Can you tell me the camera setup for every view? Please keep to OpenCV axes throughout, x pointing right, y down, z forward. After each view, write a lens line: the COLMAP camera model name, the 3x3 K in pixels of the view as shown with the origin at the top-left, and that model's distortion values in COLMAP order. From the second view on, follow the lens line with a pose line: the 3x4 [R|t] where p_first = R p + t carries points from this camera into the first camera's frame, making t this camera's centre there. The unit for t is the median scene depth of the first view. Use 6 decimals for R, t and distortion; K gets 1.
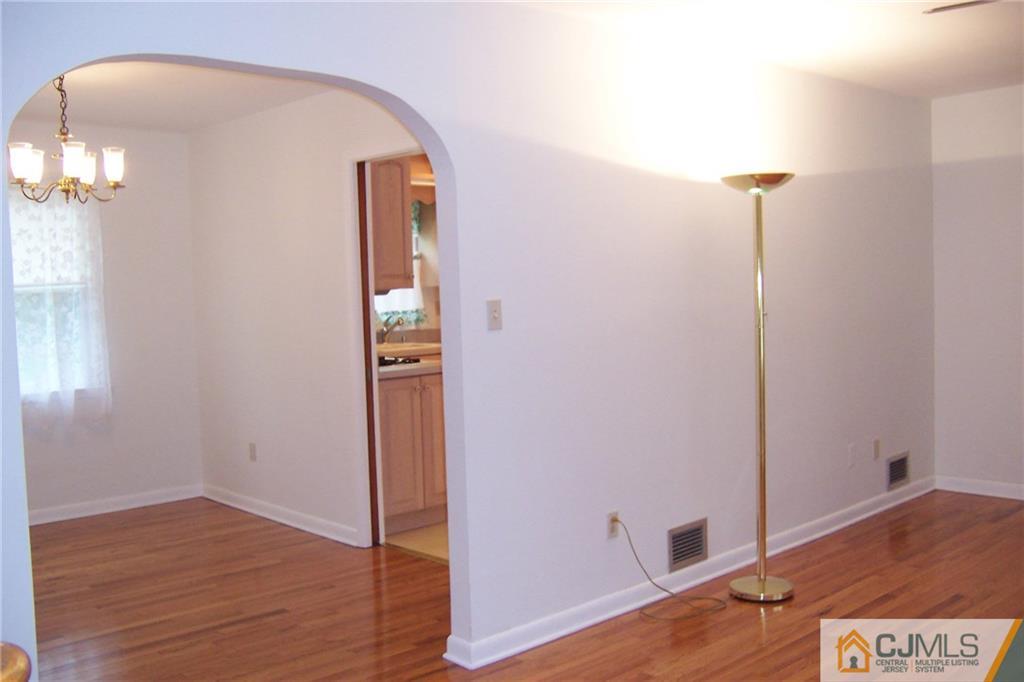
lens RADIAL K [[1013.3, 0, 504.7], [0, 1013.3, 344.2], [0, 0, 1]] dist [-0.070623, 0.000000]
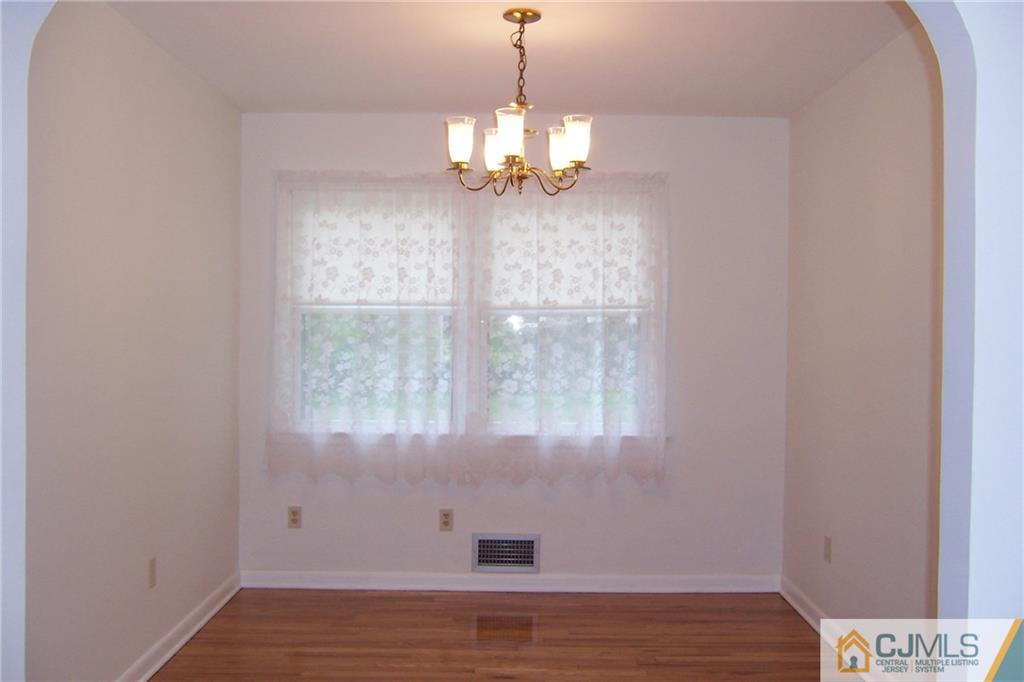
lens RADIAL K [[1013.3, 0, 516.7], [0, 1013.3, 342.5], [0, 0, 1]] dist [-0.070623, 0.000000]
pose [[0.733009, 0.042032, -0.678920, 0.065686], [-0.070191, 0.997435, -0.014032, -0.013454], [0.676588, 0.057939, 0.734079, 0.336587]]
